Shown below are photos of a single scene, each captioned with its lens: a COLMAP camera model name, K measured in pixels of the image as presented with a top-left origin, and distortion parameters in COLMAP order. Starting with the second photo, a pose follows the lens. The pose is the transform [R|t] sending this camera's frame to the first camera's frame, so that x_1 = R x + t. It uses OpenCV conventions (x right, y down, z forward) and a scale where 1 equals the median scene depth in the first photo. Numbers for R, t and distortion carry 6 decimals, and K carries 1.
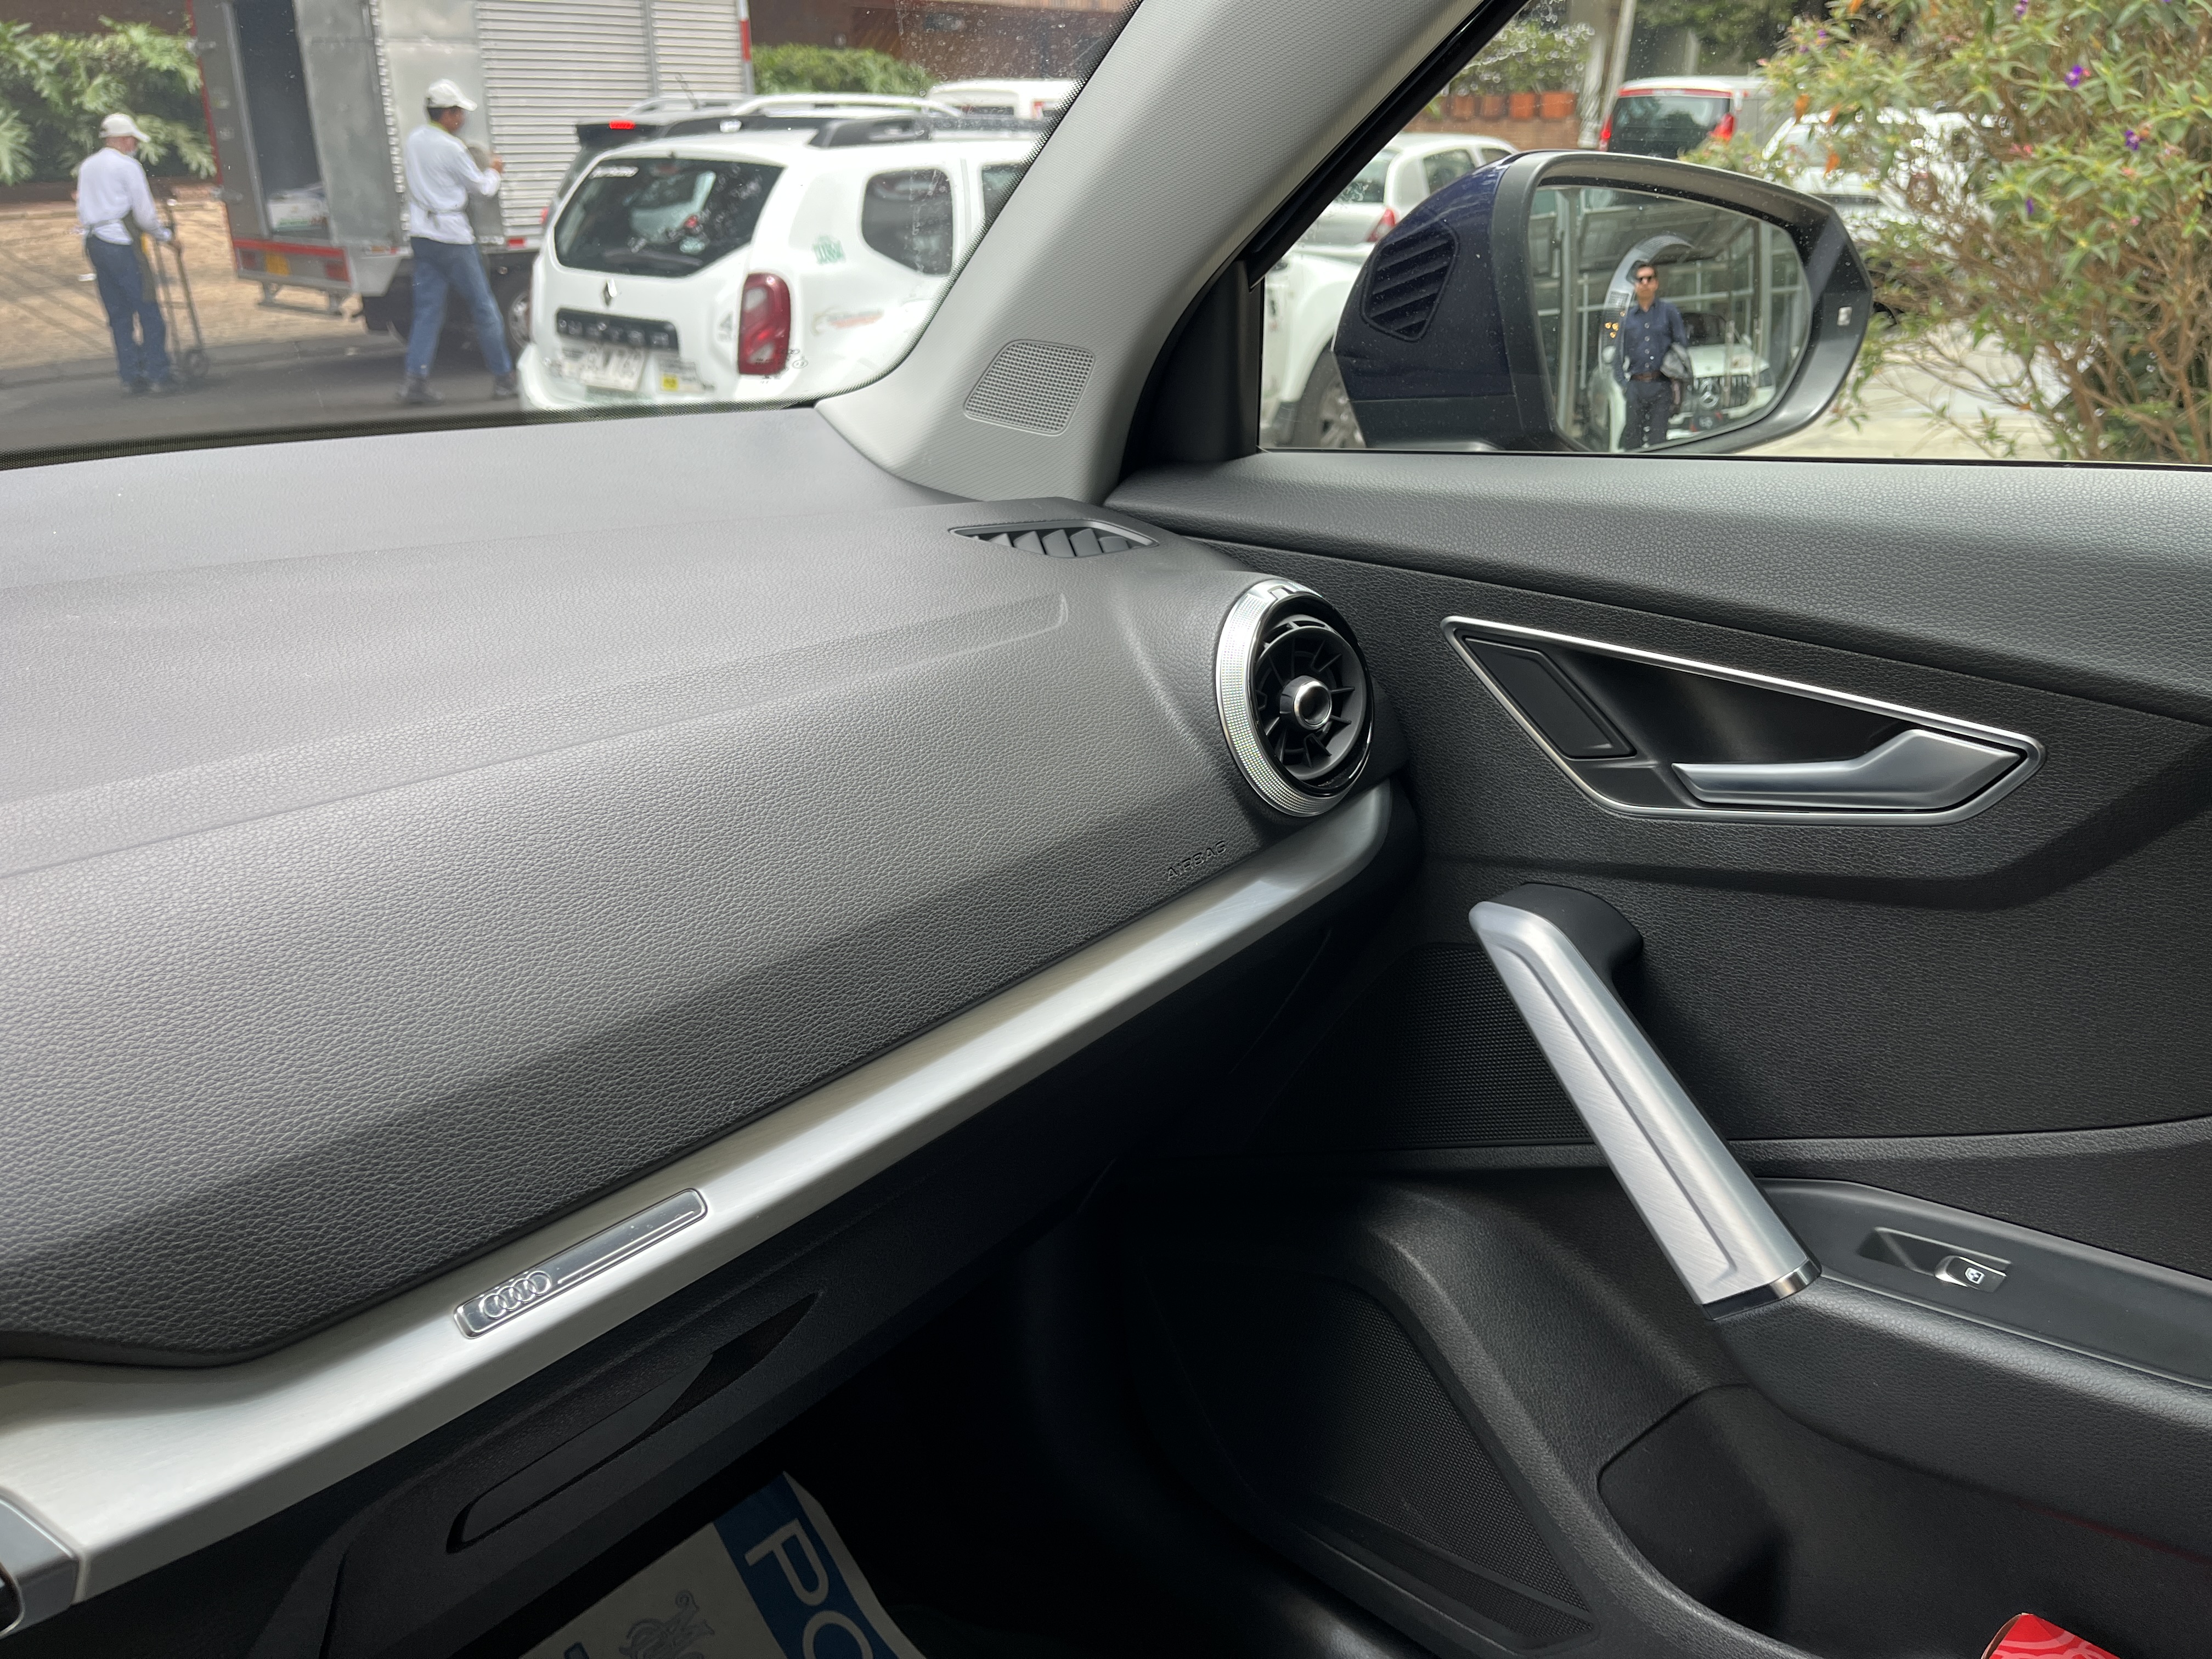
lens RADIAL K [[1688.7, 0, 1090.7], [0, 1688.7, 830.4], [0, 0, 1]] dist [0.069703, -0.099978]
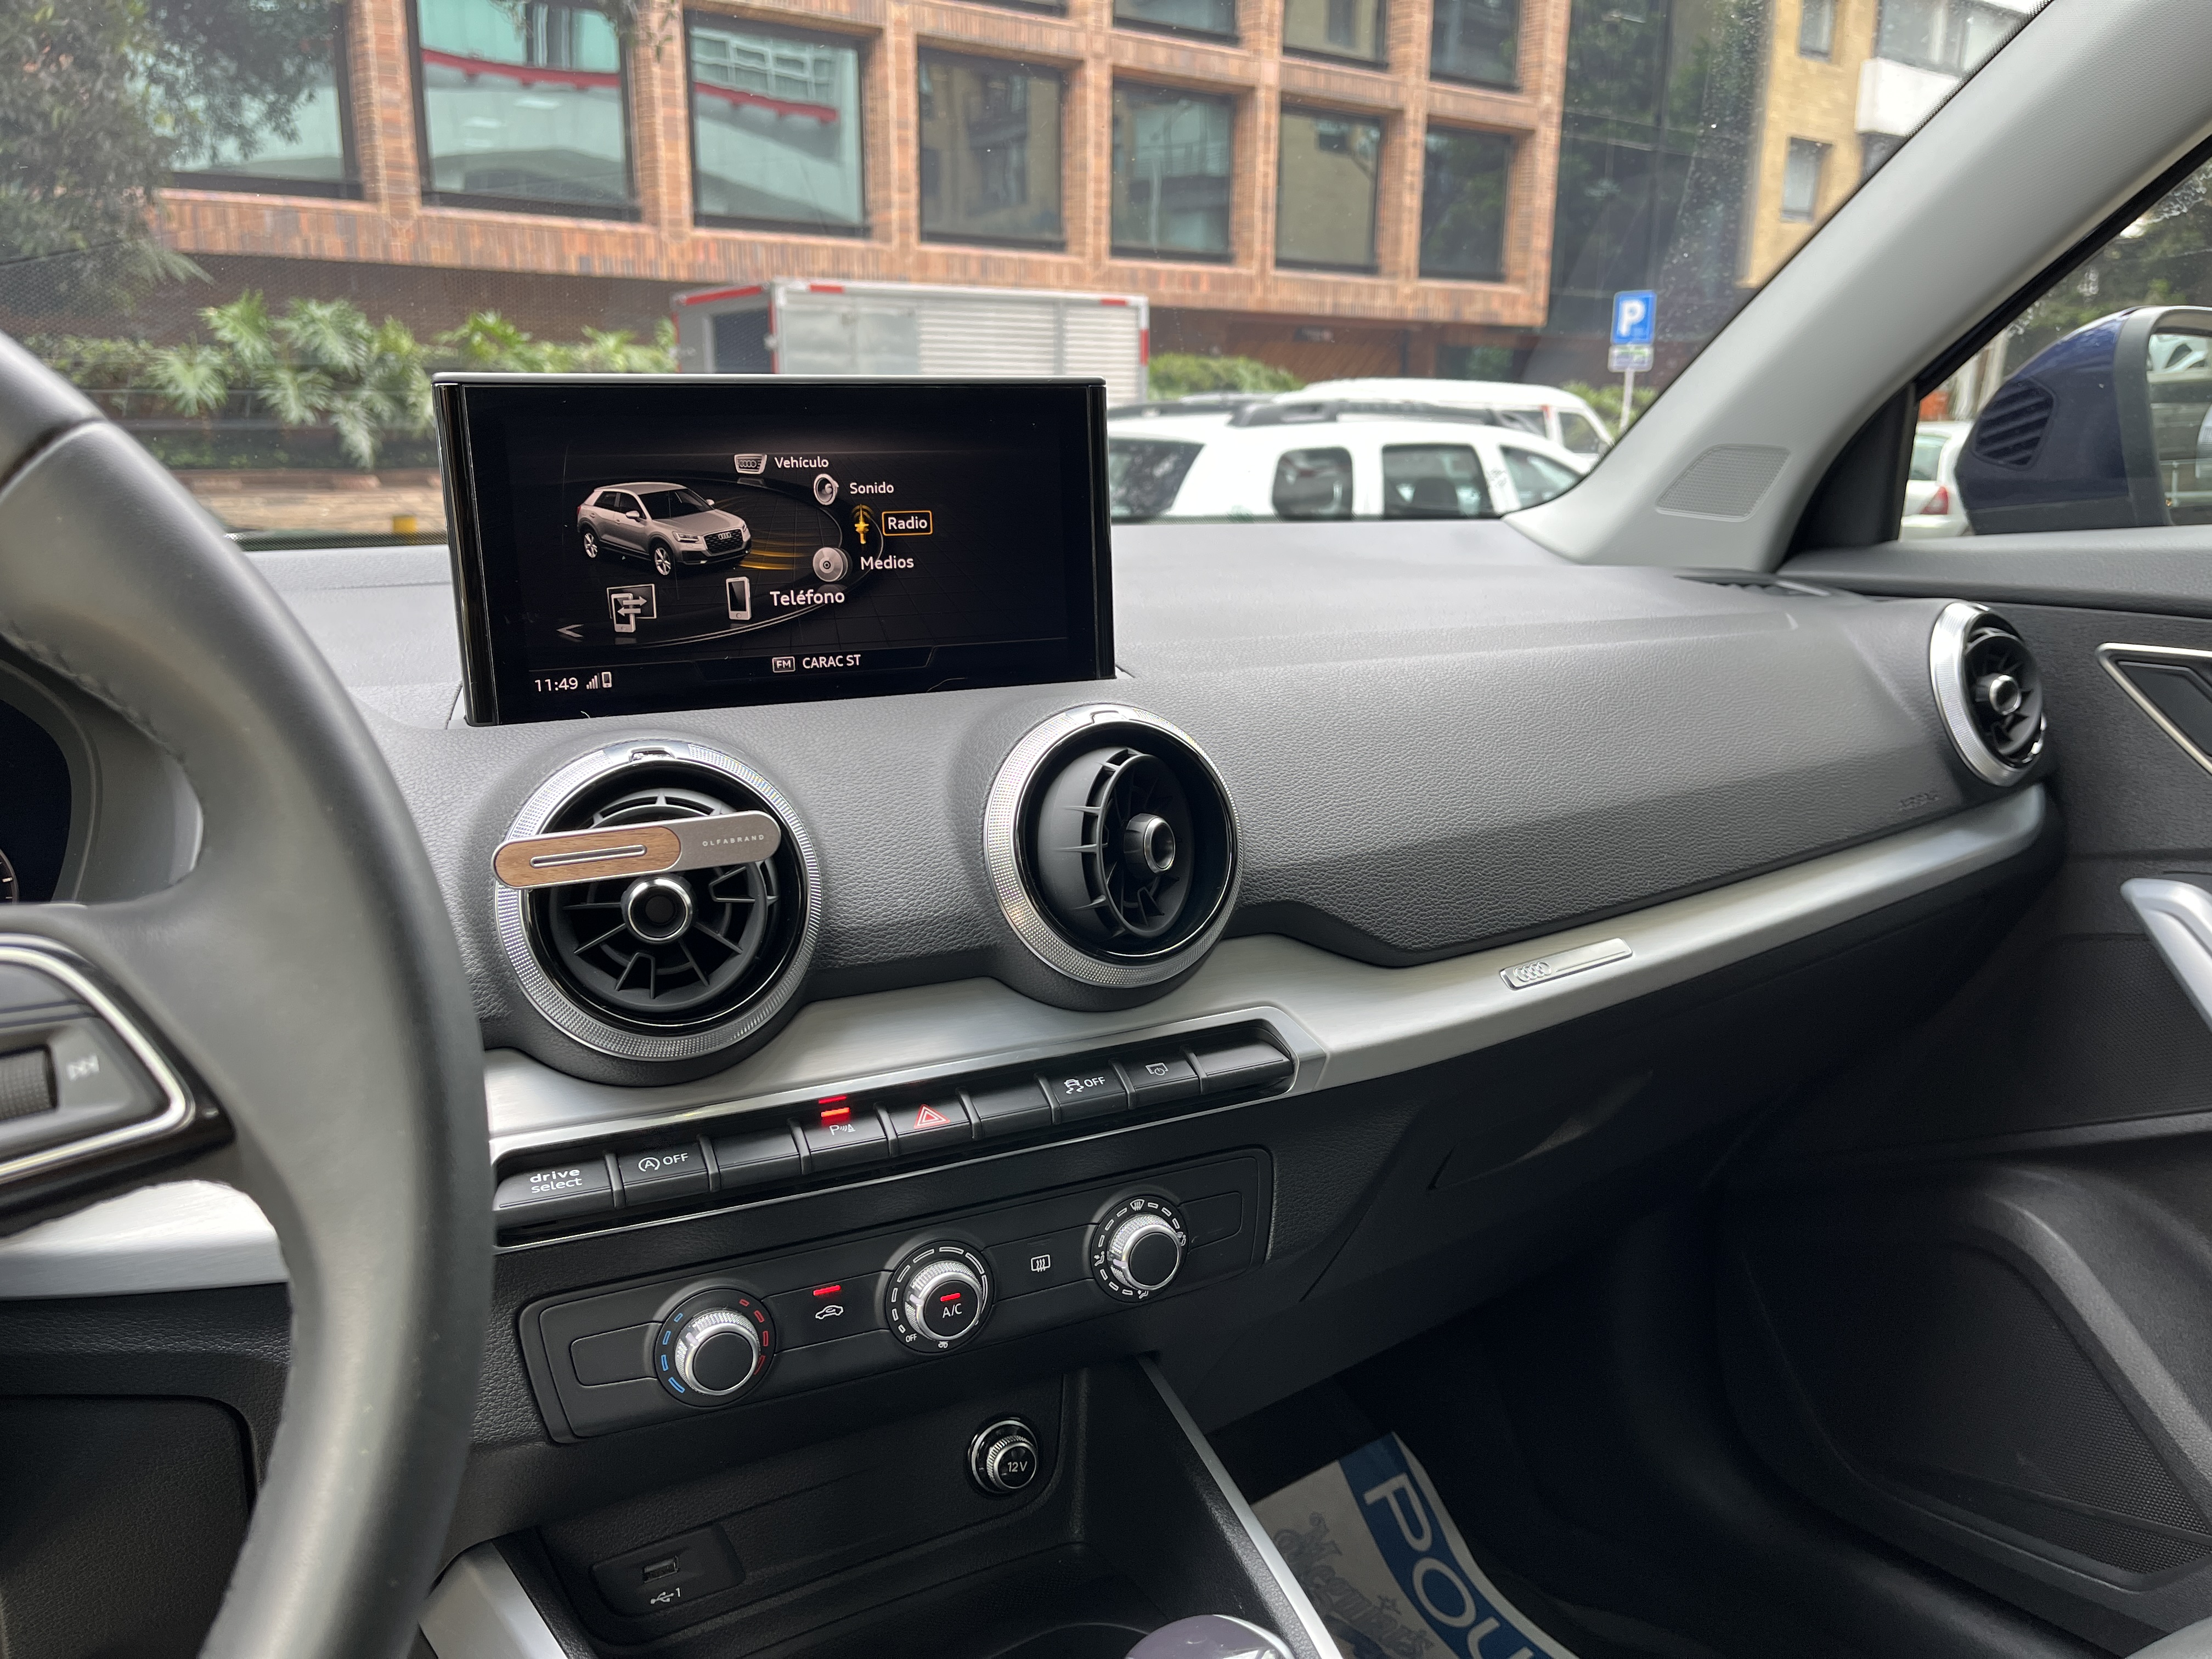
lens RADIAL K [[1688.7, 0, 1104.0], [0, 1688.7, 835.7], [0, 0, 1]] dist [0.069703, -0.099978]
pose [[0.982822, 0.045058, -0.178972, -0.236084], [-0.072623, 0.985926, -0.150586, 0.214903], [0.169668, 0.160997, 0.972262, -0.272962]]
